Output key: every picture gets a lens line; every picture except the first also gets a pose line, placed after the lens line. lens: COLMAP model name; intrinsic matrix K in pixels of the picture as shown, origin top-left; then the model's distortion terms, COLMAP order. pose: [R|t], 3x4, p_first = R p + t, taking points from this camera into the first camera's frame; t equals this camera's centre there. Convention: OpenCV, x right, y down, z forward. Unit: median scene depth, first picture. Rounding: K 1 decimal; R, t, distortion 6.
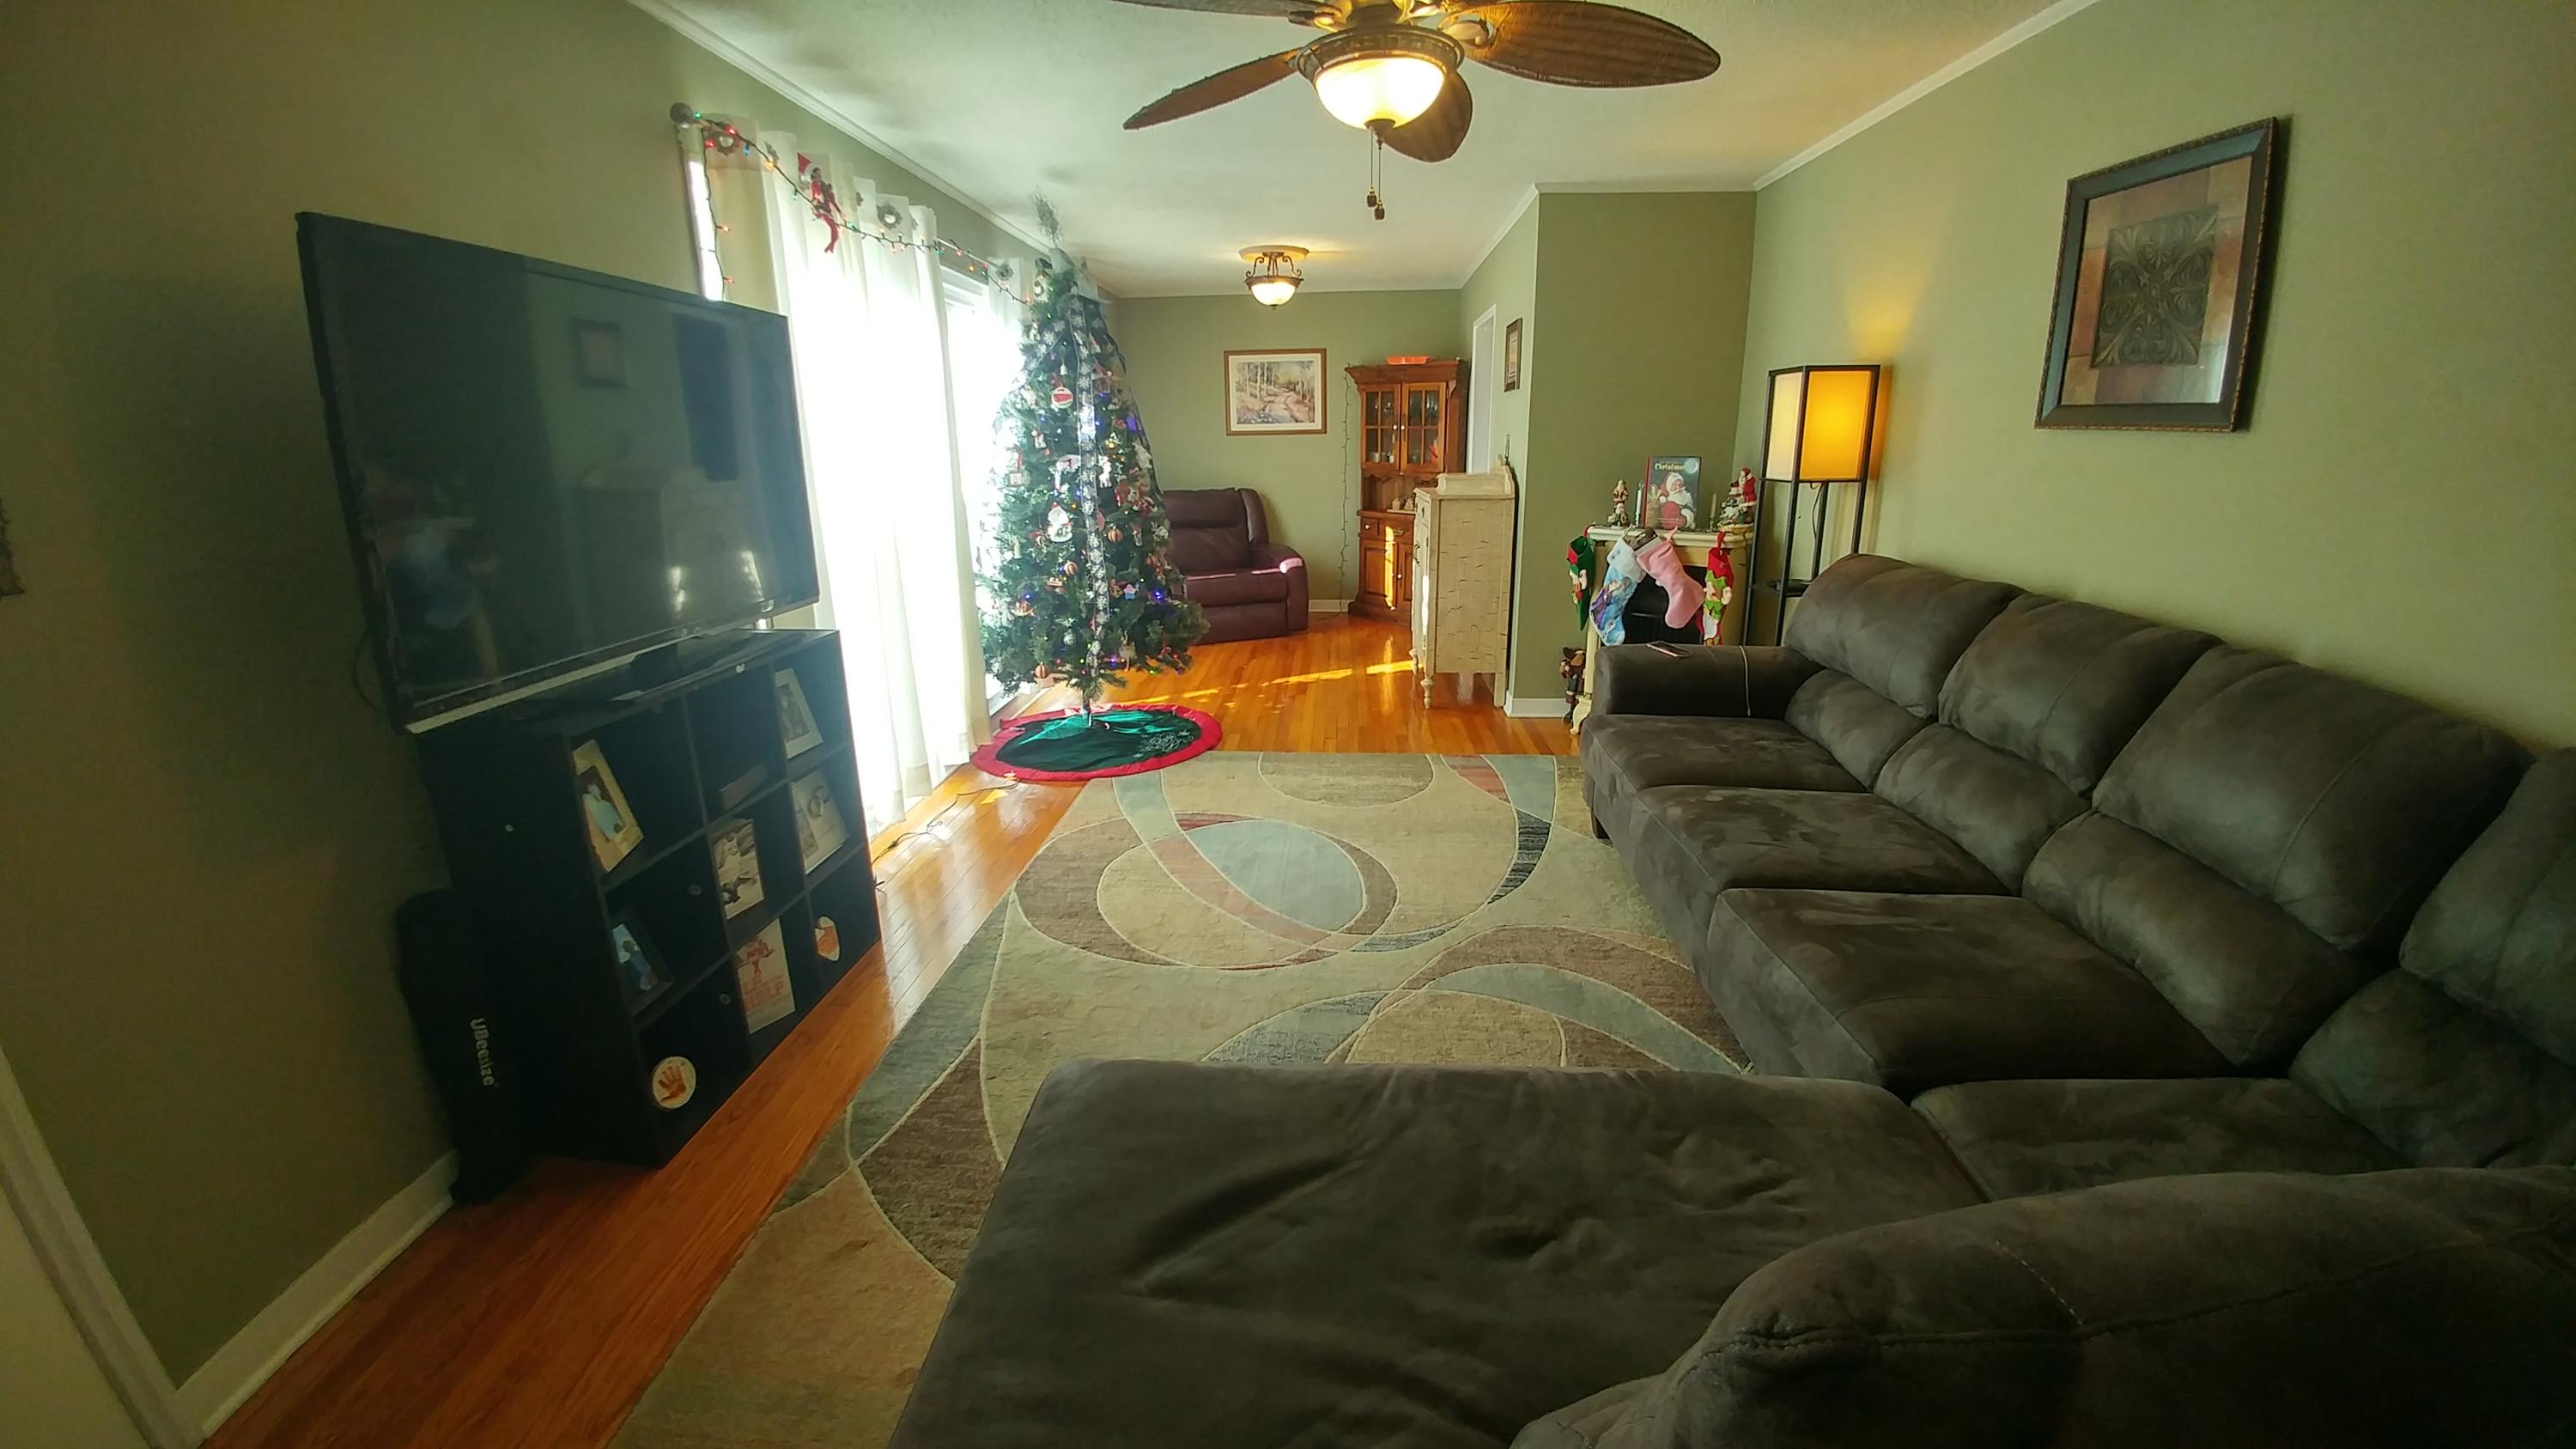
lens RADIAL K [[926.5, 0, 1281.1], [0, 926.5, 699.1], [0, 0, 1]] dist [-0.027668, -0.011924]
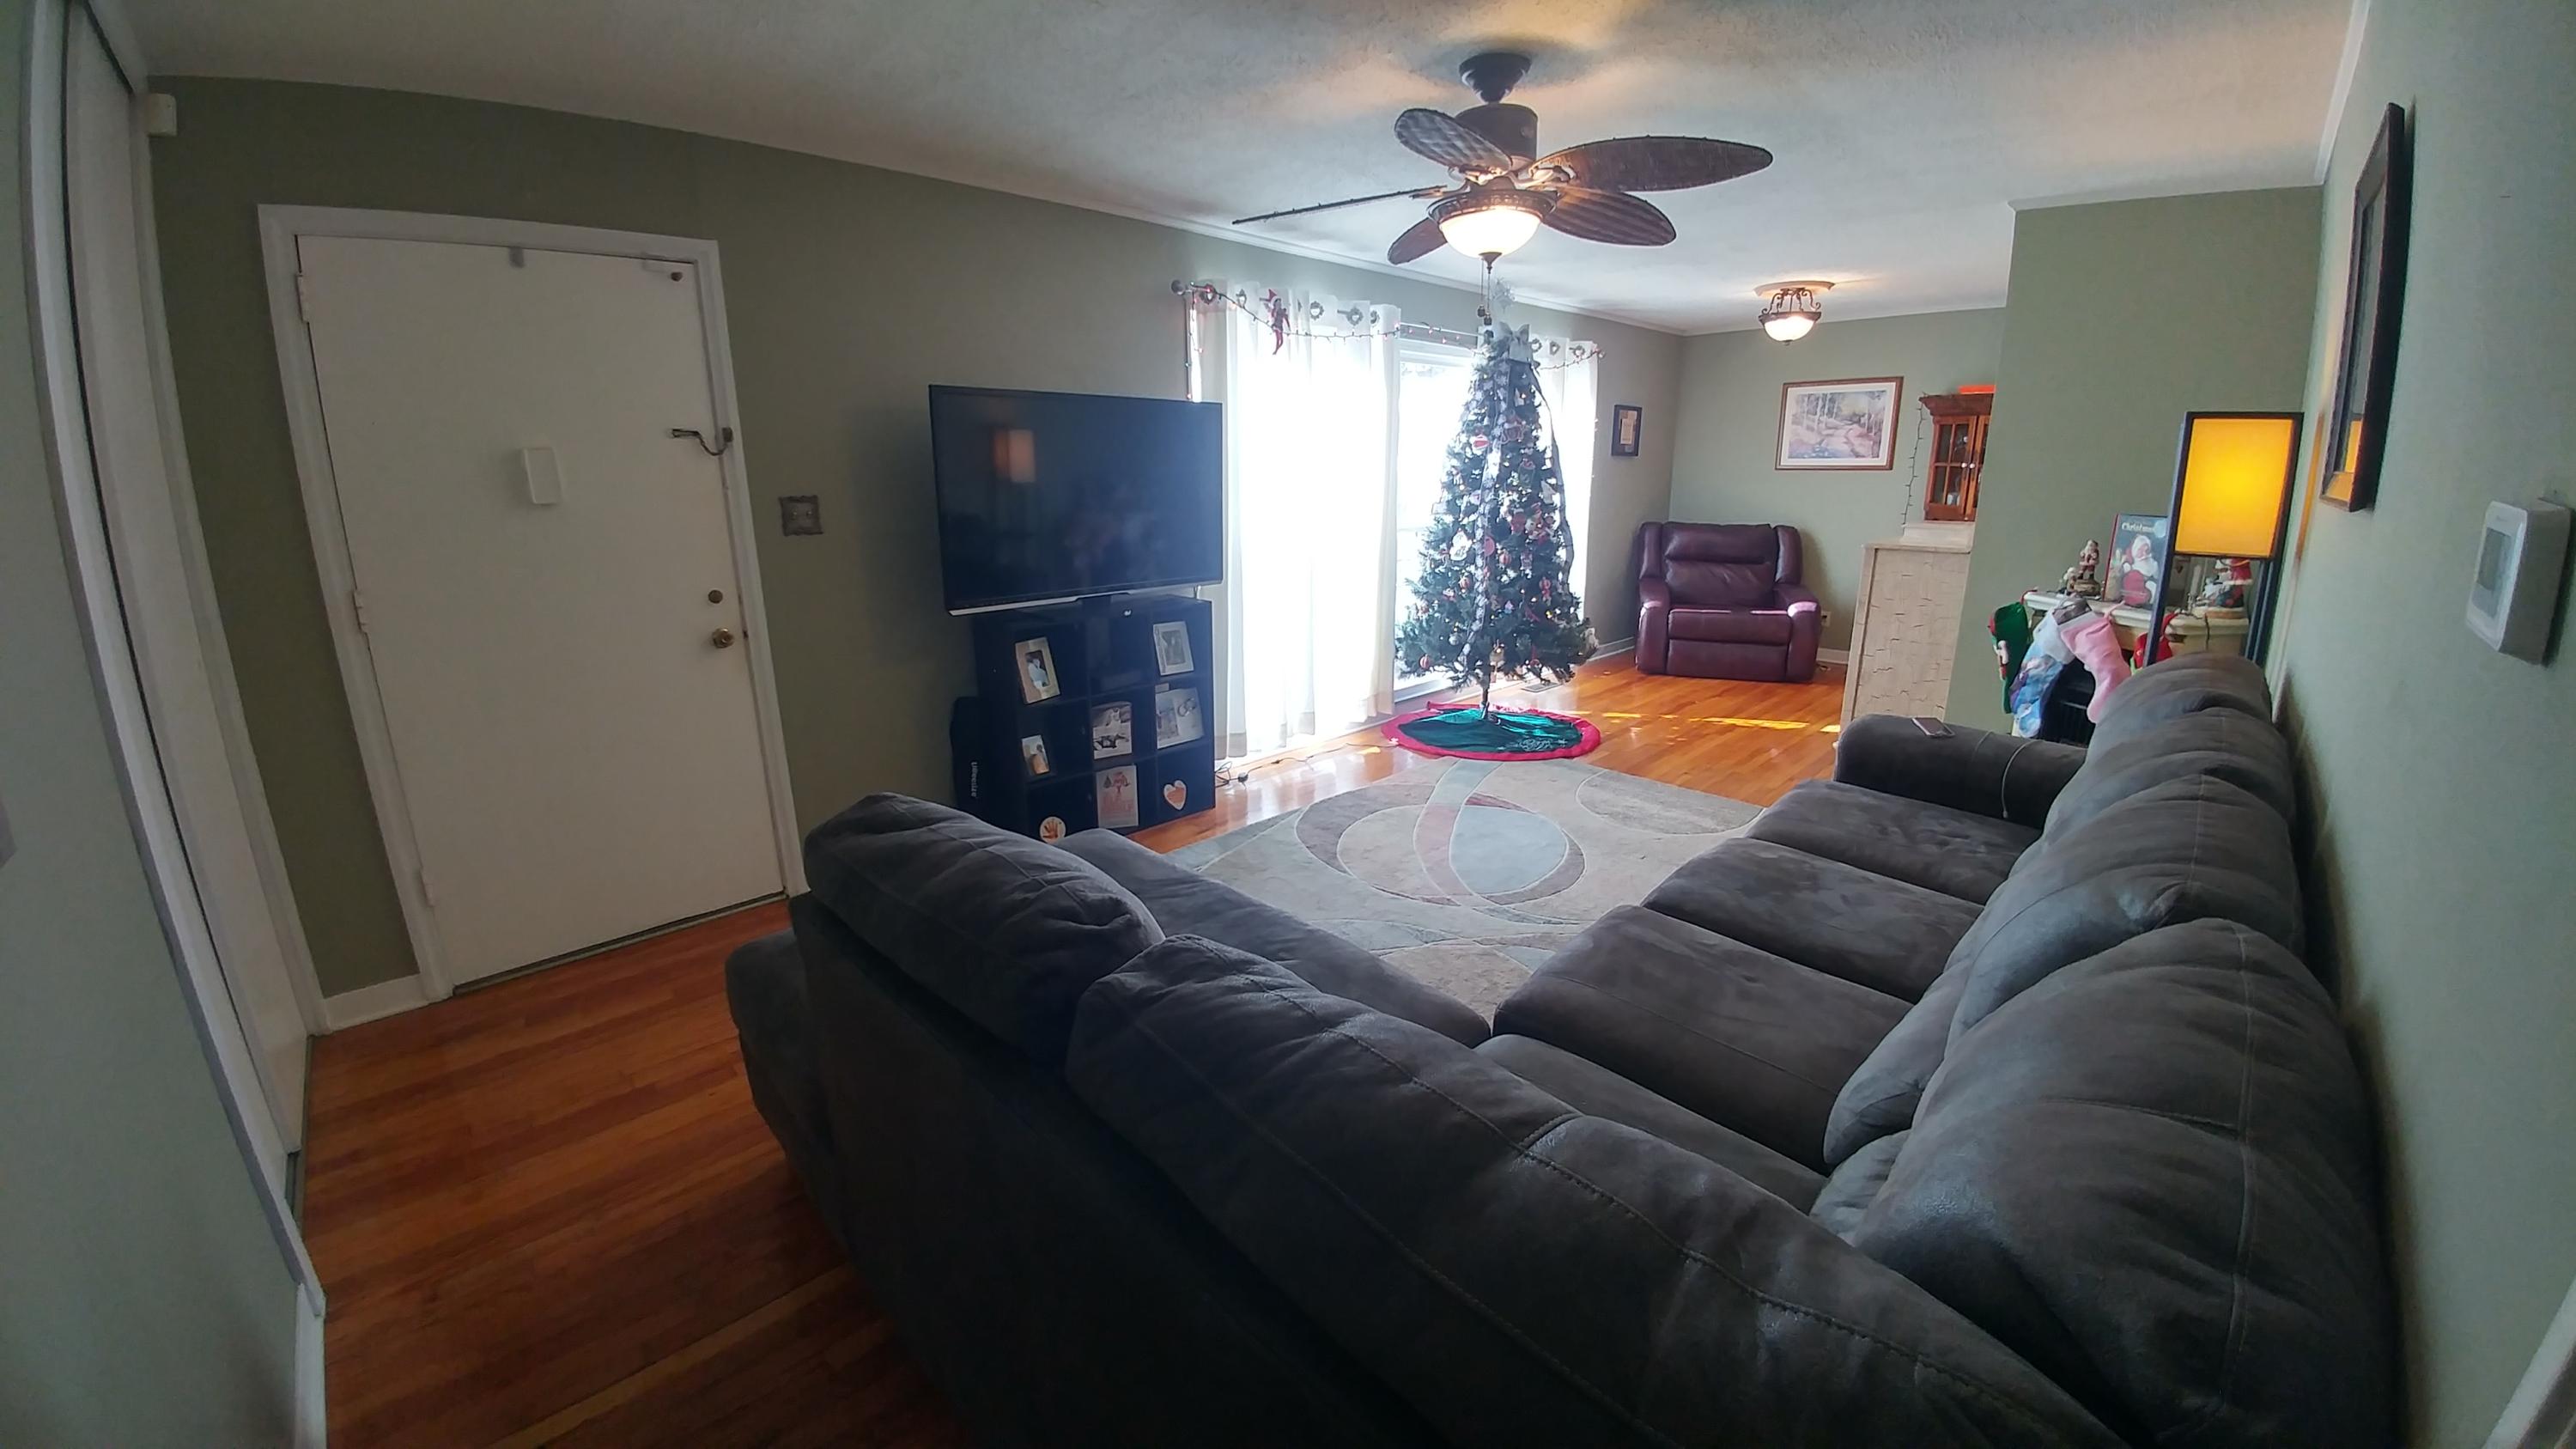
lens RADIAL K [[926.5, 0, 1281.1], [0, 926.5, 699.1], [0, 0, 1]] dist [-0.027668, -0.011924]
pose [[0.738293, 0.170108, -0.652677, 0.407849], [-0.182894, 0.981909, 0.049030, -0.006492], [0.649210, 0.083172, 0.756048, -0.064619]]
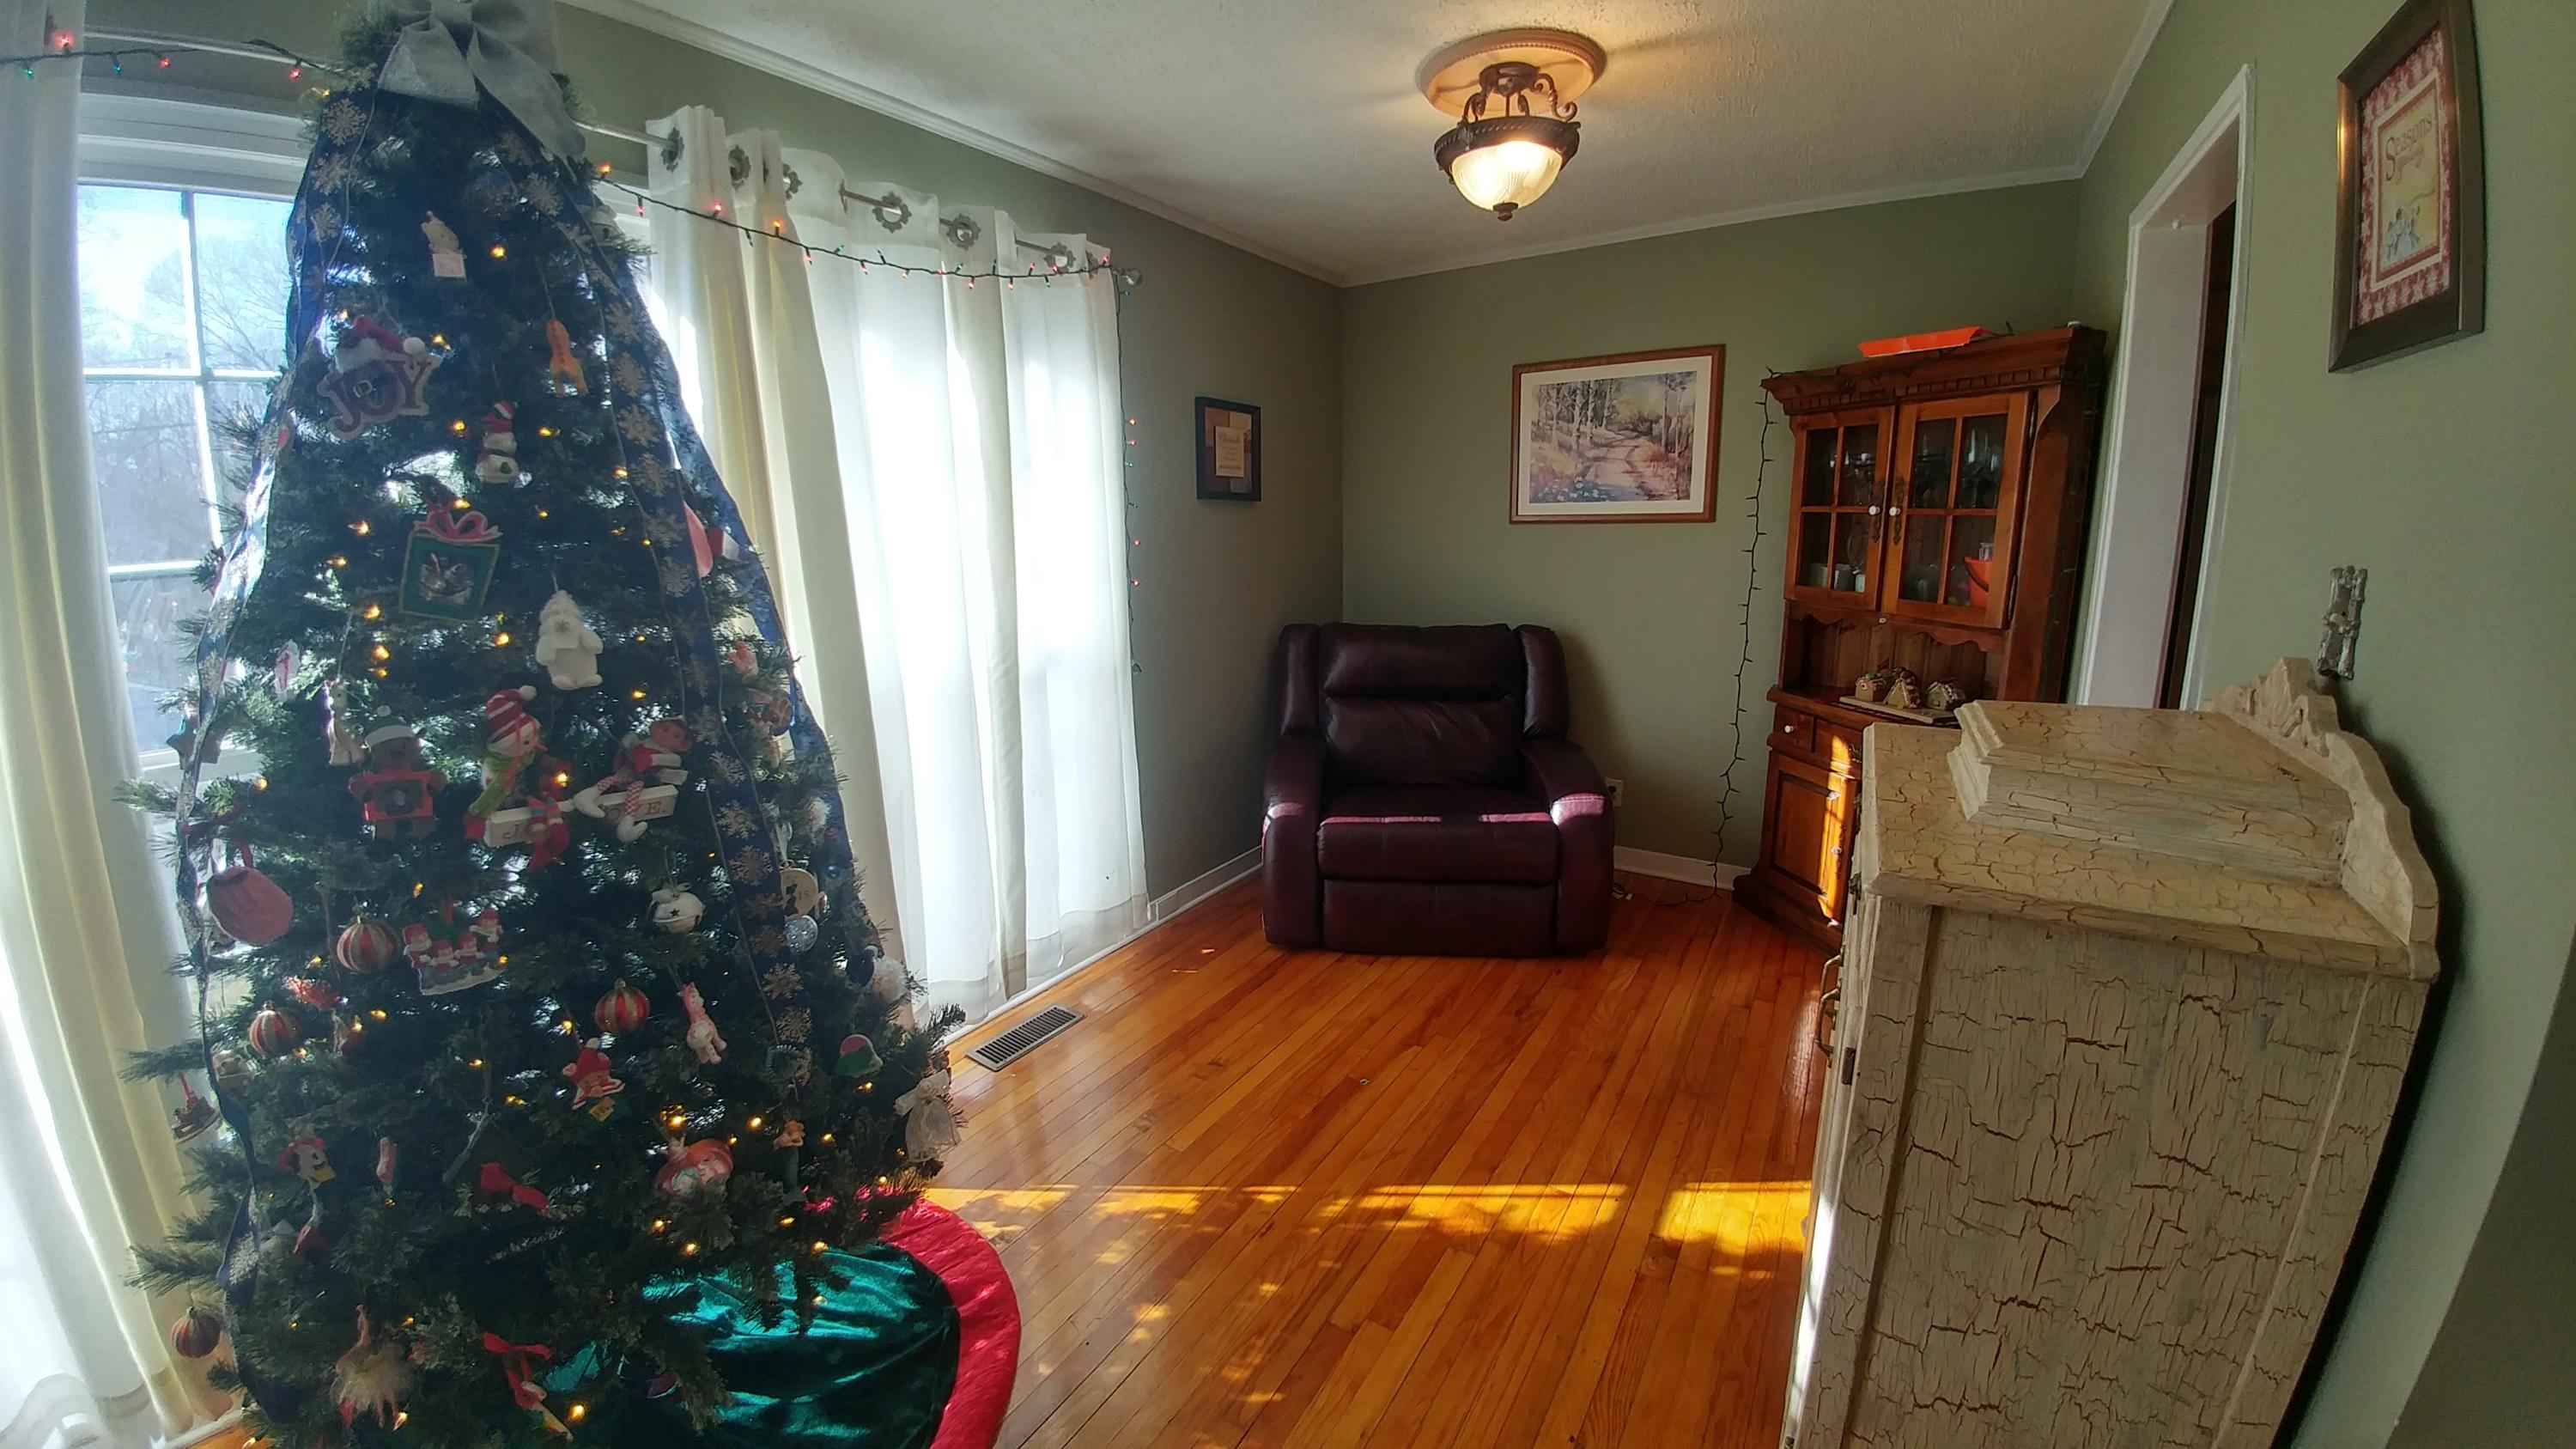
lens RADIAL K [[926.5, 0, 1281.1], [0, 926.5, 699.1], [0, 0, 1]] dist [-0.027668, -0.011924]
pose [[0.871936, 0.093891, -0.480533, 0.162684], [-0.129660, 0.990681, -0.041703, -0.269135], [0.472139, 0.098668, 0.875985, 0.888248]]
